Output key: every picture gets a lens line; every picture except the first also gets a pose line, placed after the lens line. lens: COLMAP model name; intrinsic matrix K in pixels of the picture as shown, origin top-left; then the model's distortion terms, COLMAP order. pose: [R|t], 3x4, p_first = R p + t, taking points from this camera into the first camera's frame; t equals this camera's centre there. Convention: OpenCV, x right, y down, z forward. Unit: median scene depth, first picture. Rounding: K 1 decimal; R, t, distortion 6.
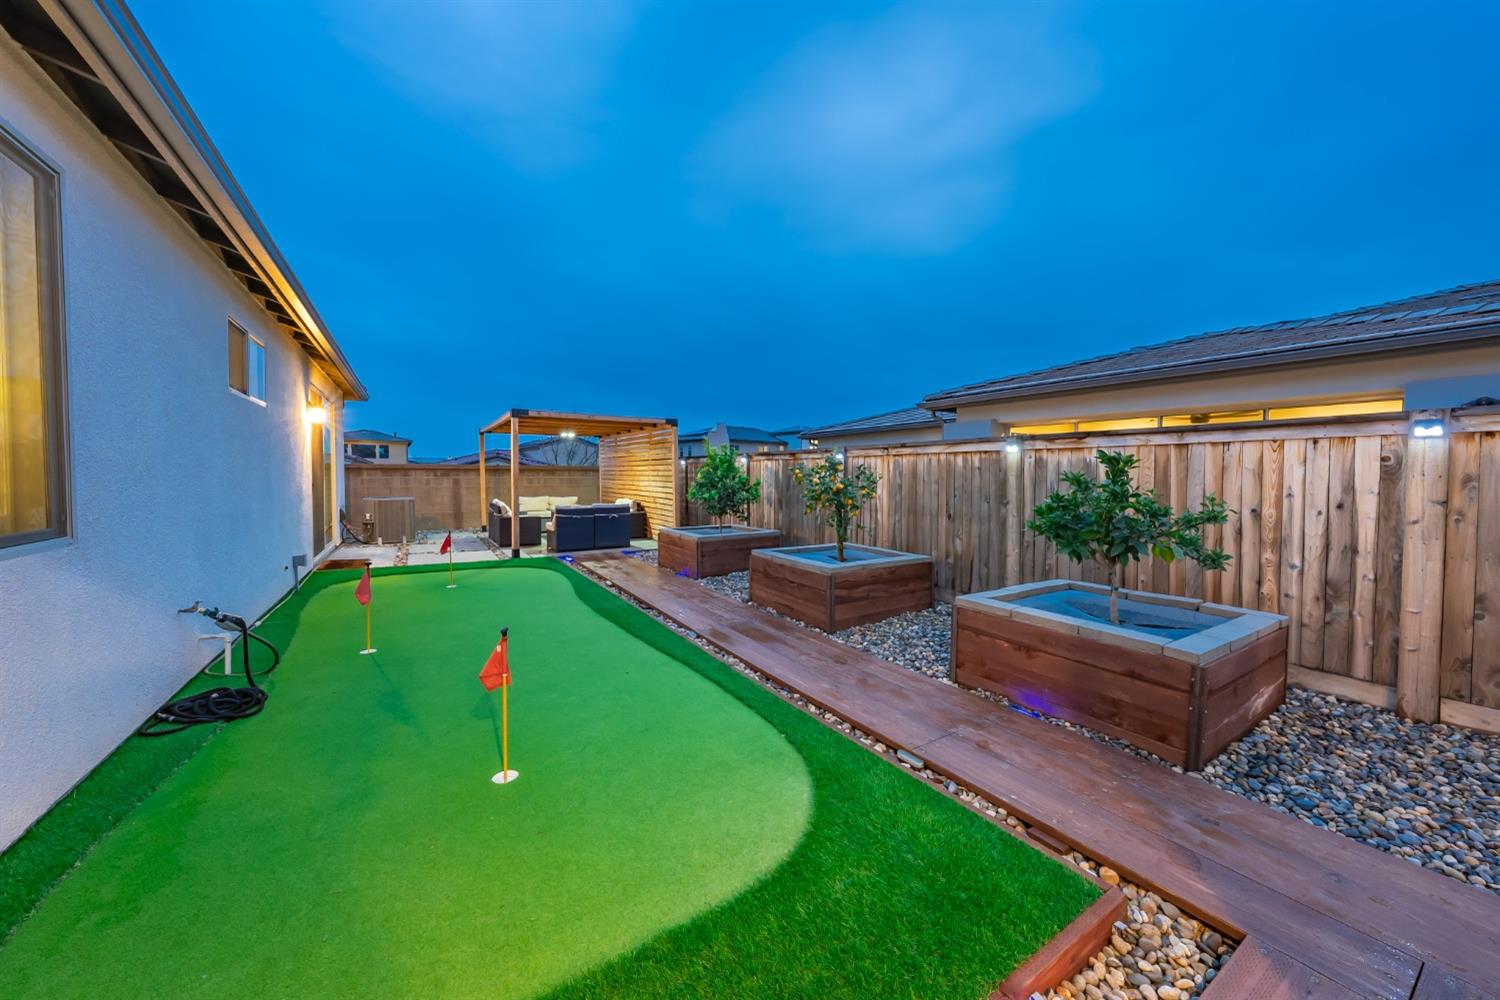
lens RADIAL K [[524.5, 0, 752.3], [0, 524.5, 496.6], [0, 0, 1]] dist [-0.002403, -0.000096]
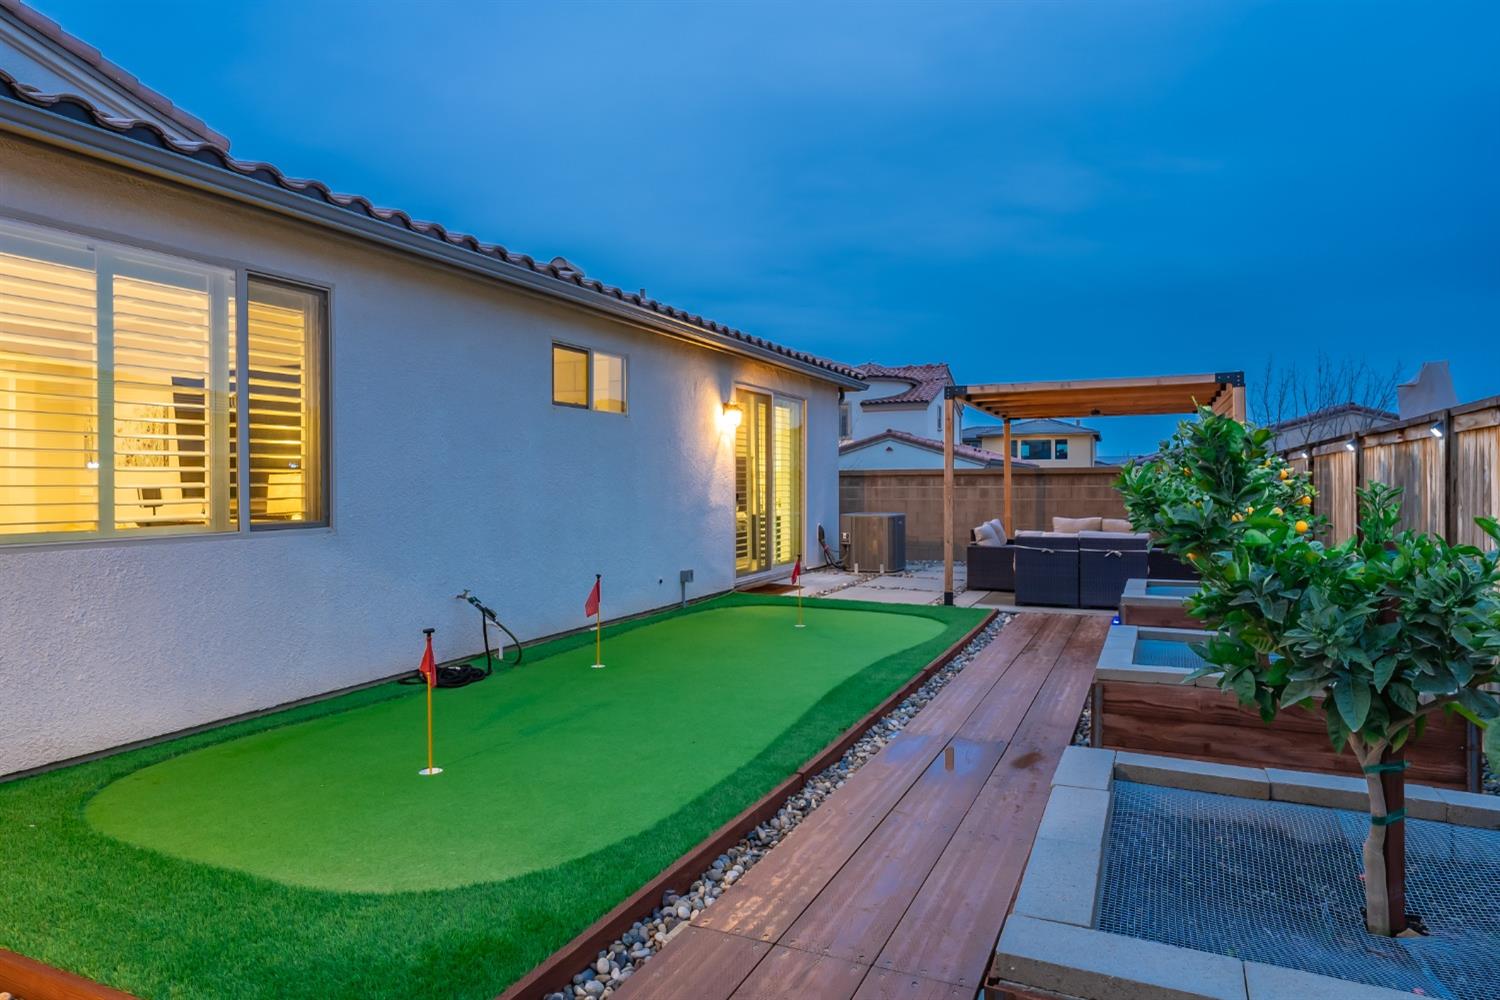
lens RADIAL K [[899.8, 0, 753.2], [0, 899.8, 493.7], [0, 0, 1]] dist [0.007552, 0.000937]
pose [[0.550433, 0.001394, -0.834878, 0.330993], [-0.025087, 0.999575, -0.014871, -0.002985], [0.834502, 0.029130, 0.550234, 0.125051]]
